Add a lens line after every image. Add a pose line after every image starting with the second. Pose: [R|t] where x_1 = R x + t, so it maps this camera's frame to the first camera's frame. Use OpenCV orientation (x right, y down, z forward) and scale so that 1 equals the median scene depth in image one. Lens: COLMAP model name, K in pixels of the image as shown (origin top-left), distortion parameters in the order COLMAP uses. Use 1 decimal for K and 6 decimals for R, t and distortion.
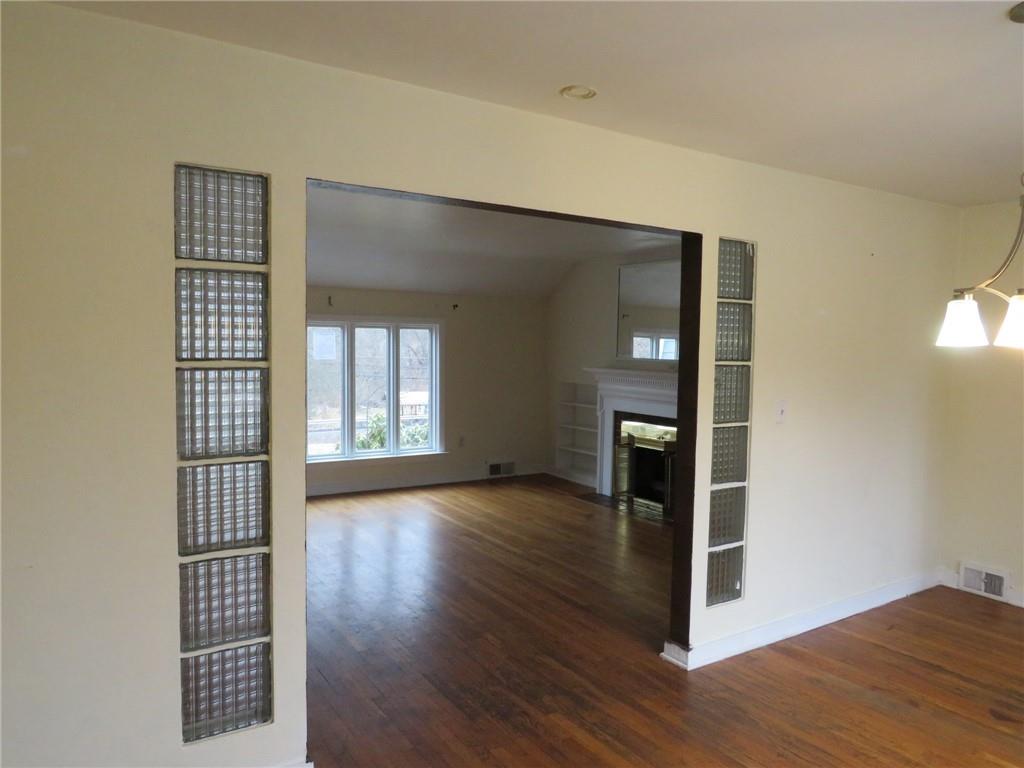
lens RADIAL K [[726.8, 0, 503.1], [0, 726.8, 385.5], [0, 0, 1]] dist [-0.026237, 0.002671]
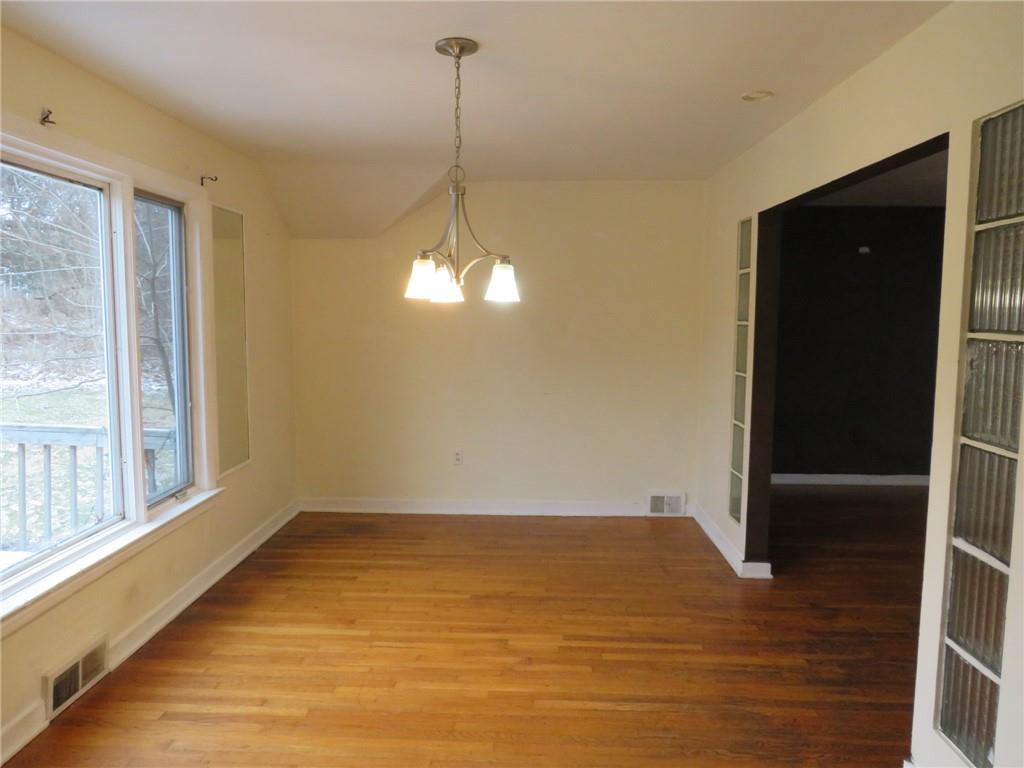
lens RADIAL K [[726.8, 0, 509.3], [0, 726.8, 378.1], [0, 0, 1]] dist [-0.026237, 0.002671]
pose [[-0.563977, 0.057157, -0.823810, 0.988140], [-0.061606, 0.991910, 0.110995, -0.038163], [0.823489, 0.113351, -0.555893, 1.014764]]
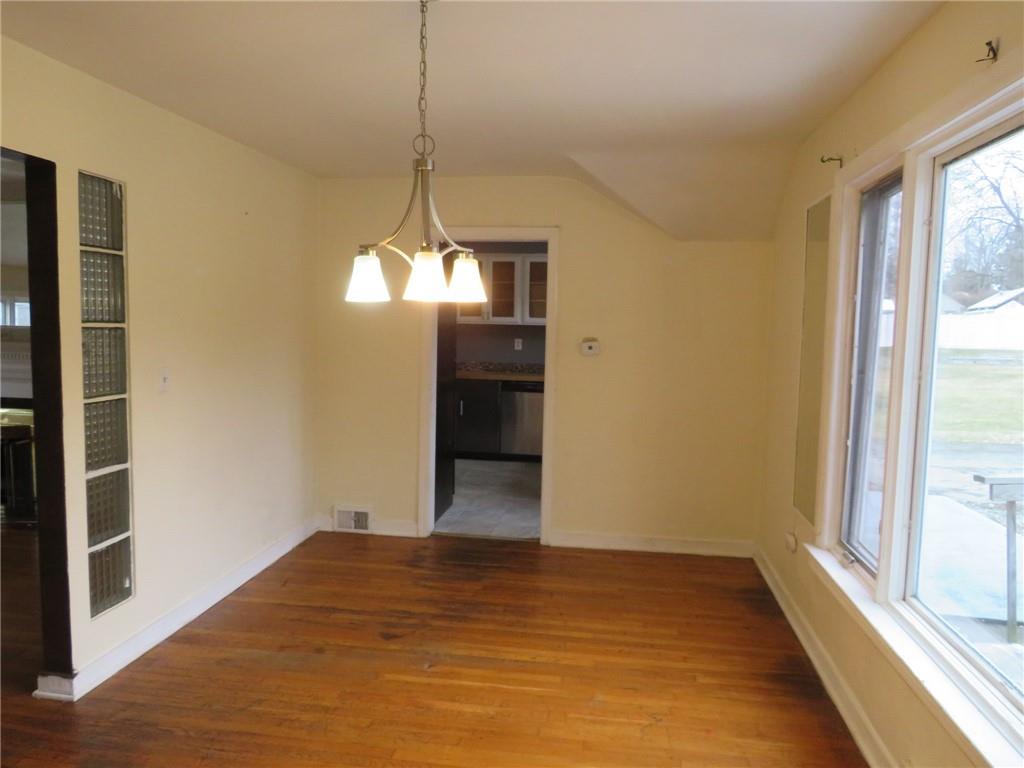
lens RADIAL K [[726.8, 0, 507.6], [0, 726.8, 382.2], [0, 0, 1]] dist [-0.026237, 0.002671]
pose [[0.655589, -0.067758, 0.752072, -0.009295], [0.037439, 0.997658, 0.057248, 0.004722], [-0.754189, -0.009374, 0.656590, 0.097683]]
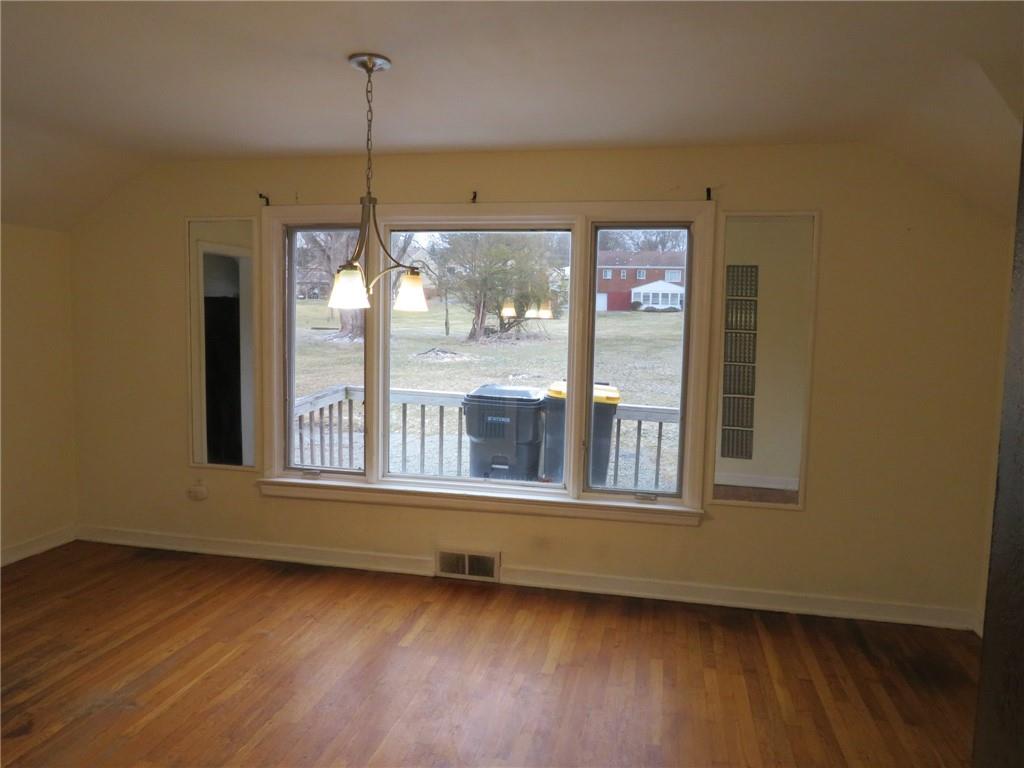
lens RADIAL K [[726.8, 0, 512.9], [0, 726.8, 380.6], [0, 0, 1]] dist [-0.026237, 0.002671]
pose [[-0.715998, -0.092770, 0.691911, -0.243268], [0.004194, 0.990541, 0.137150, -0.061246], [-0.698090, 0.101101, -0.708836, 0.986363]]
